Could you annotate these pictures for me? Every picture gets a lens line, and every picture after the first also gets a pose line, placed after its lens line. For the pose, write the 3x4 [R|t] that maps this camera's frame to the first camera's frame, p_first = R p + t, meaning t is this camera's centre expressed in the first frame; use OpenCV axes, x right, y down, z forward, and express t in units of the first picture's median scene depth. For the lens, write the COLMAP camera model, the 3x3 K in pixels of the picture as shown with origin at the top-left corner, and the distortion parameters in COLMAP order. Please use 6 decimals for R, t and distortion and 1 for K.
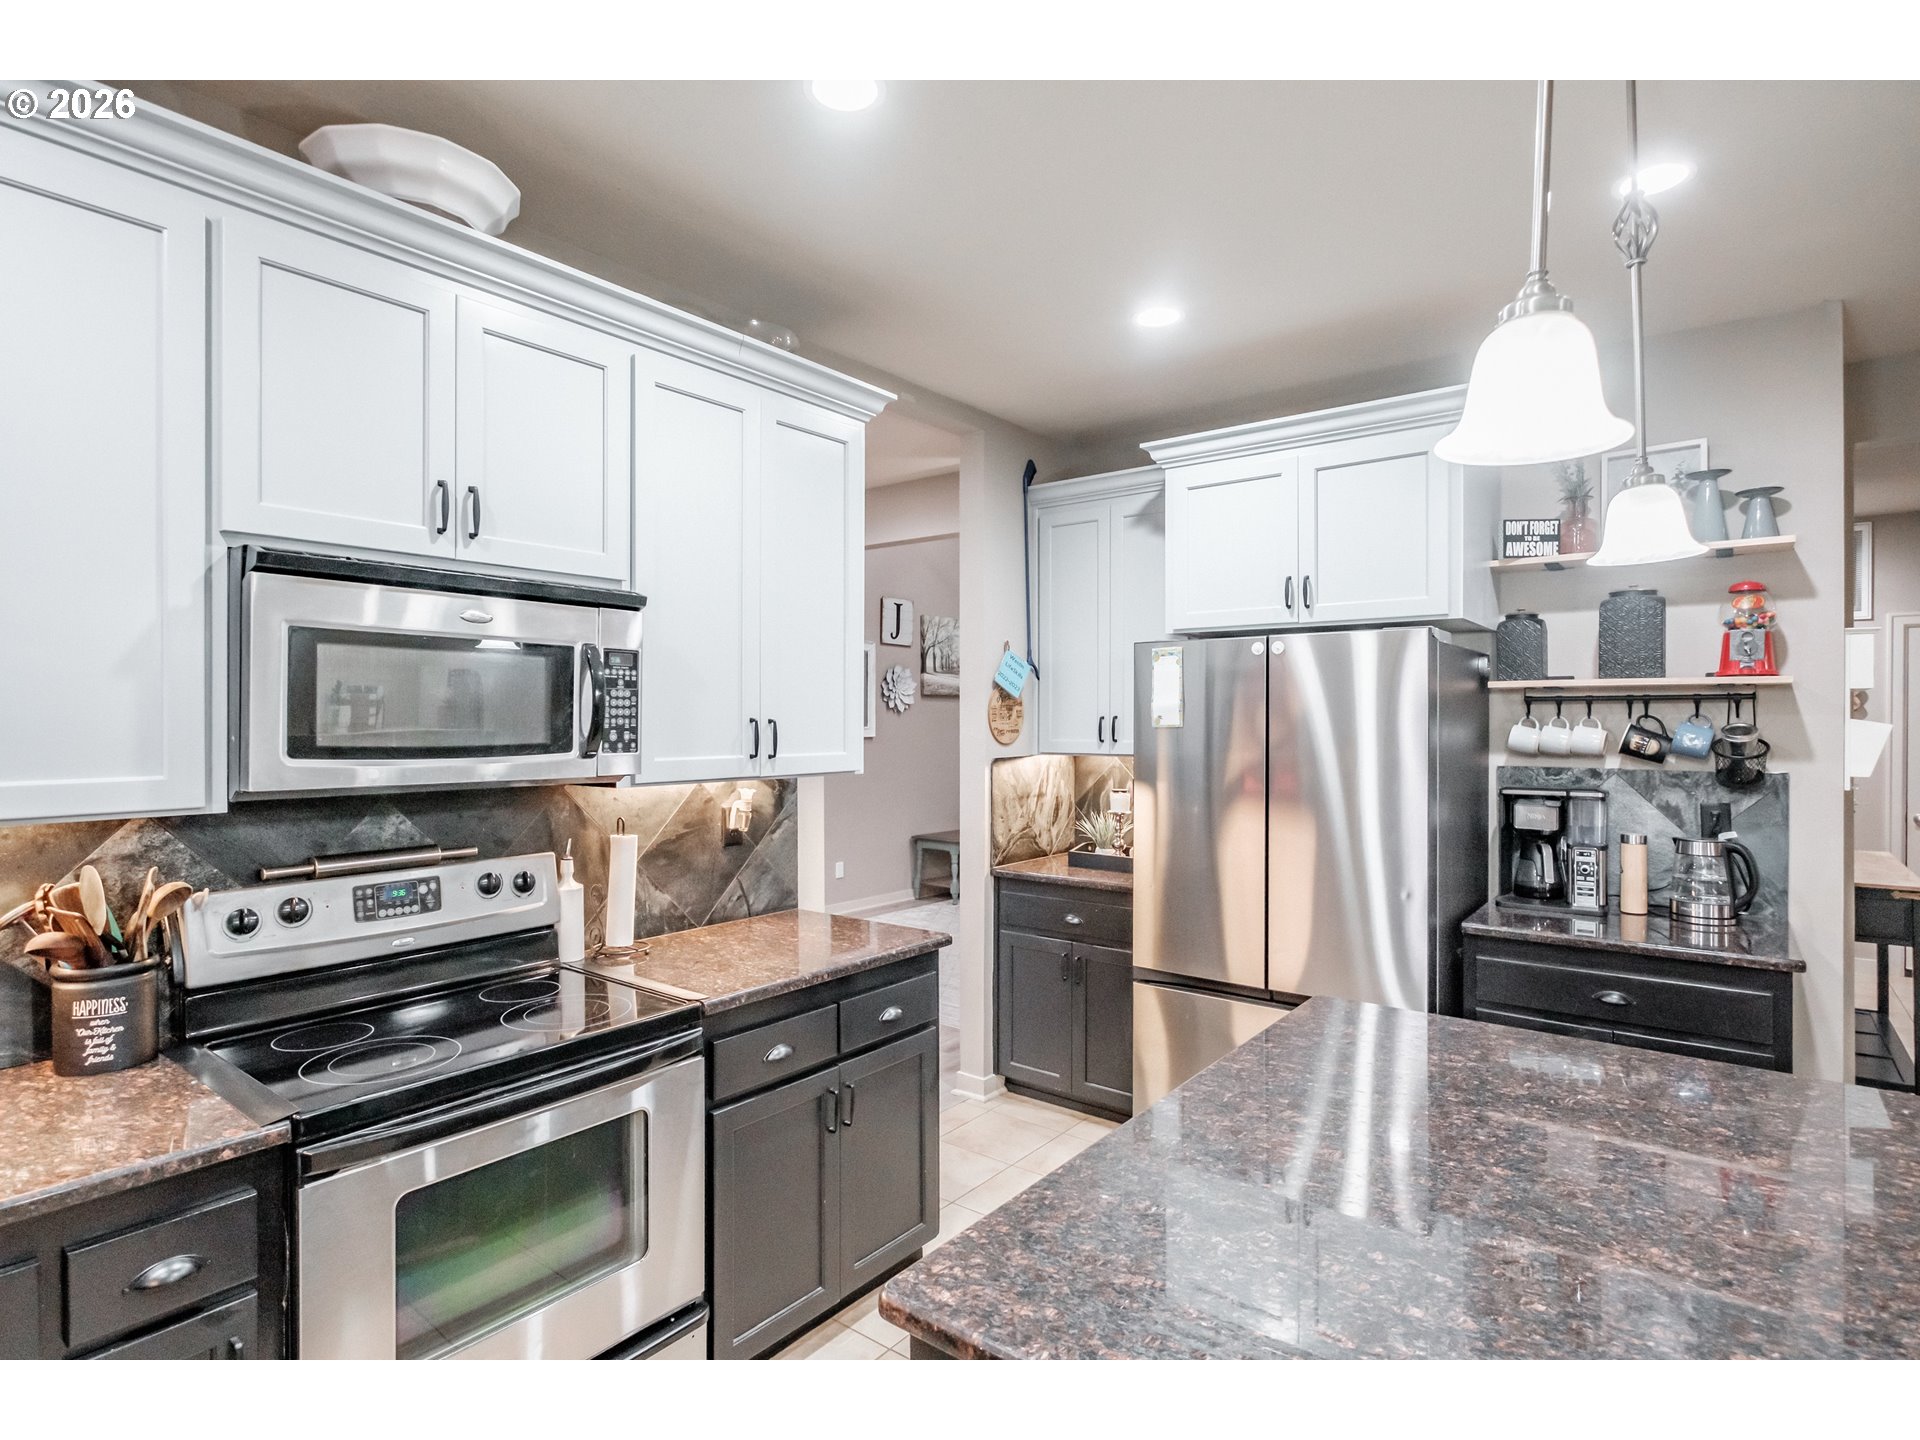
lens RADIAL K [[969.0, 0, 967.6], [0, 969.0, 721.5], [0, 0, 1]] dist [-0.001648, -0.001341]
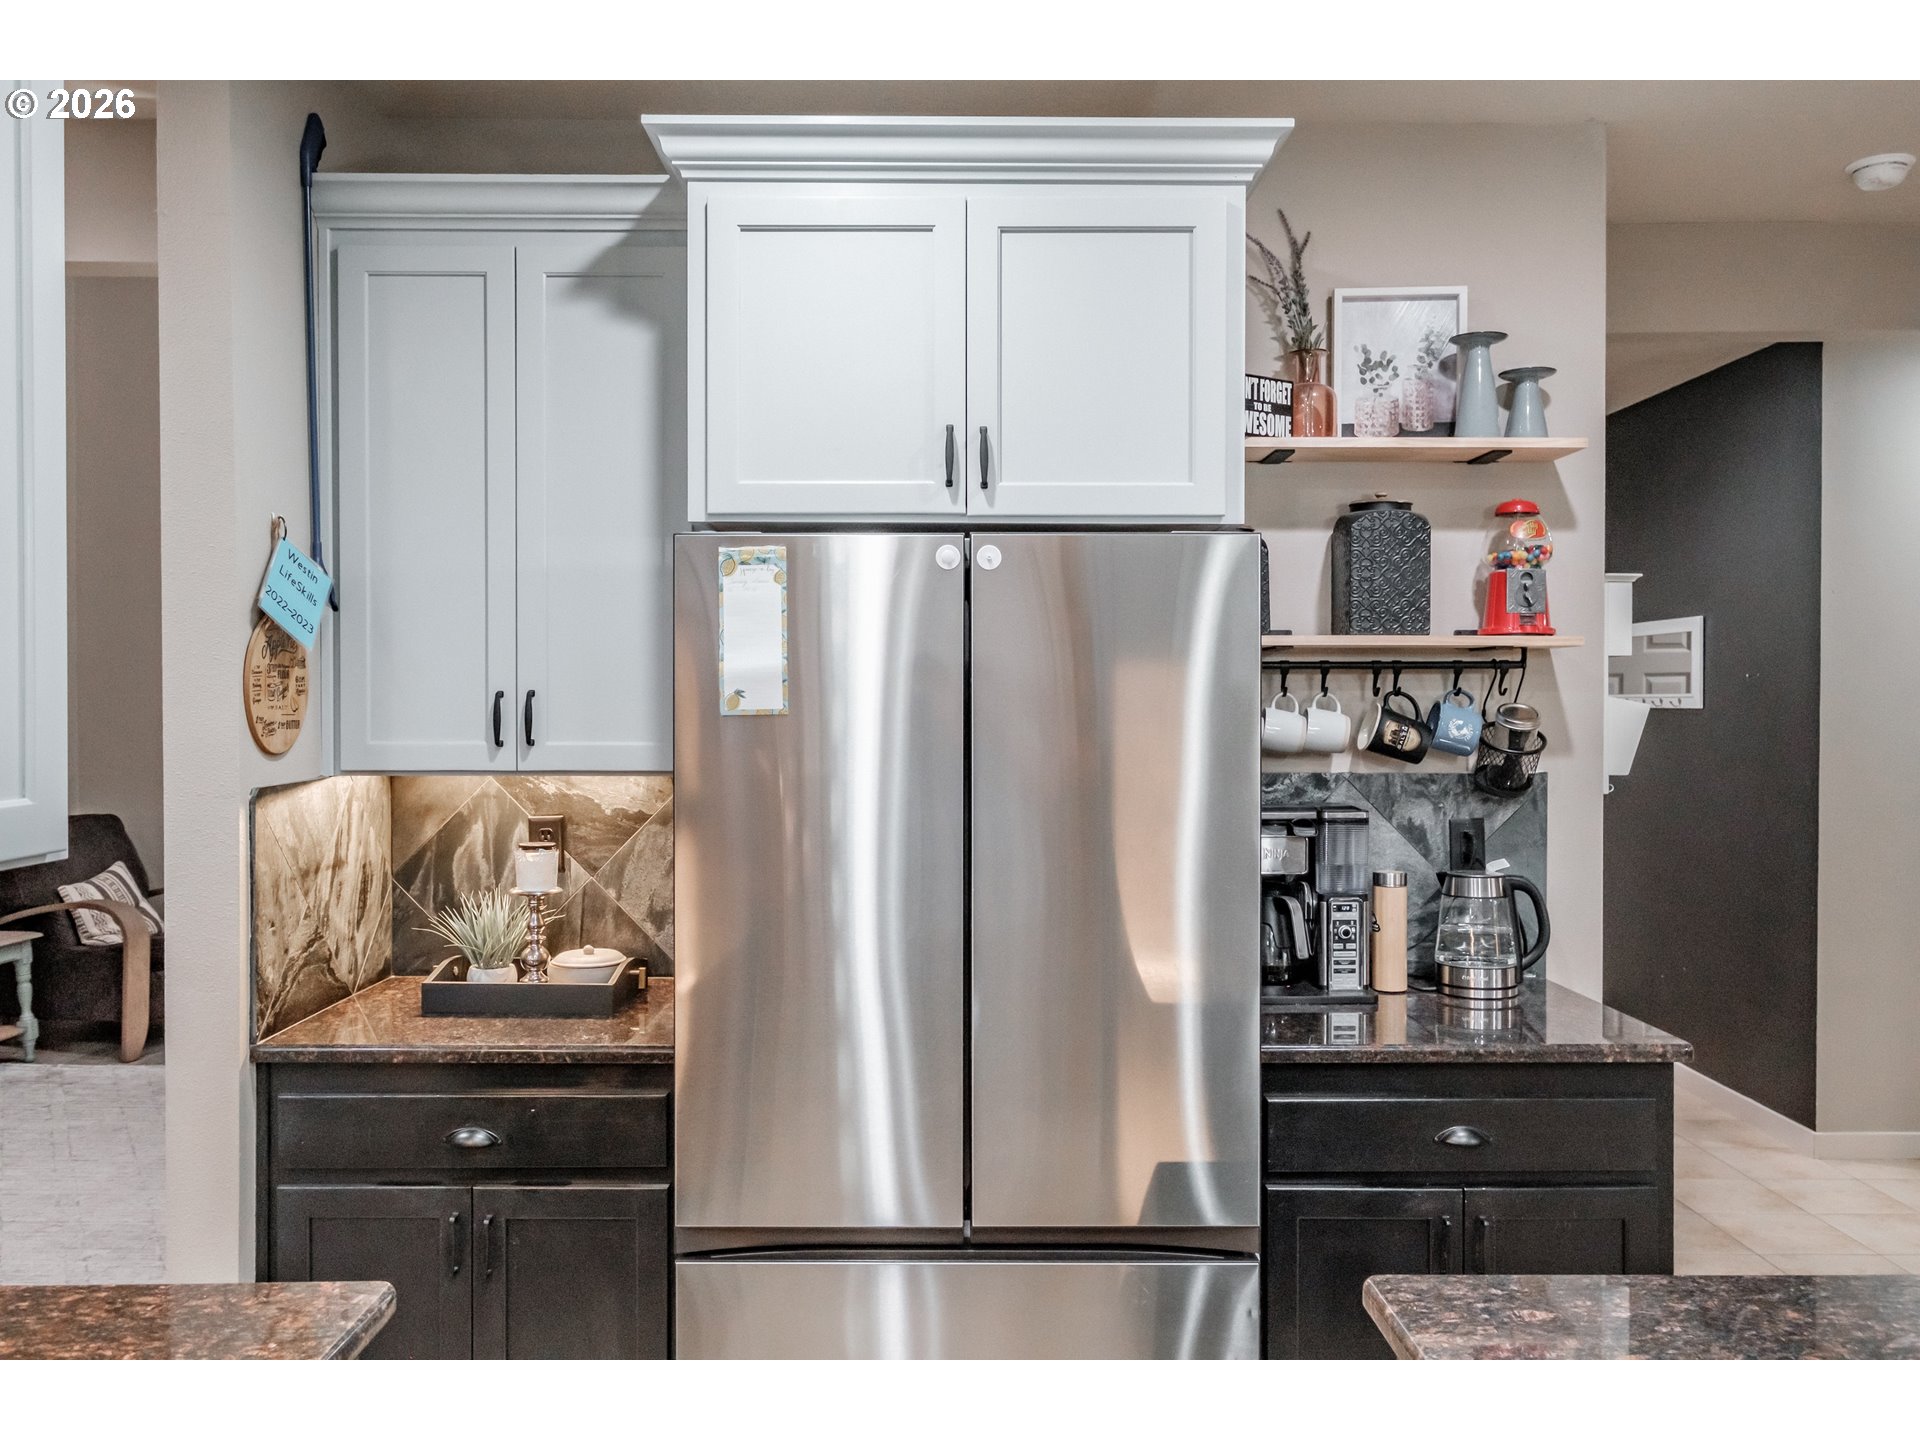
lens RADIAL K [[1508.8, 0, 960.0], [0, 1508.8, 720.0], [0, 0, 1]] dist [0.015782, 0.004613]
pose [[0.796739, -0.009398, 0.604250, -0.162249], [0.001422, 0.999905, 0.013677, -0.001398], [-0.604321, -0.010038, 0.796677, 0.349218]]
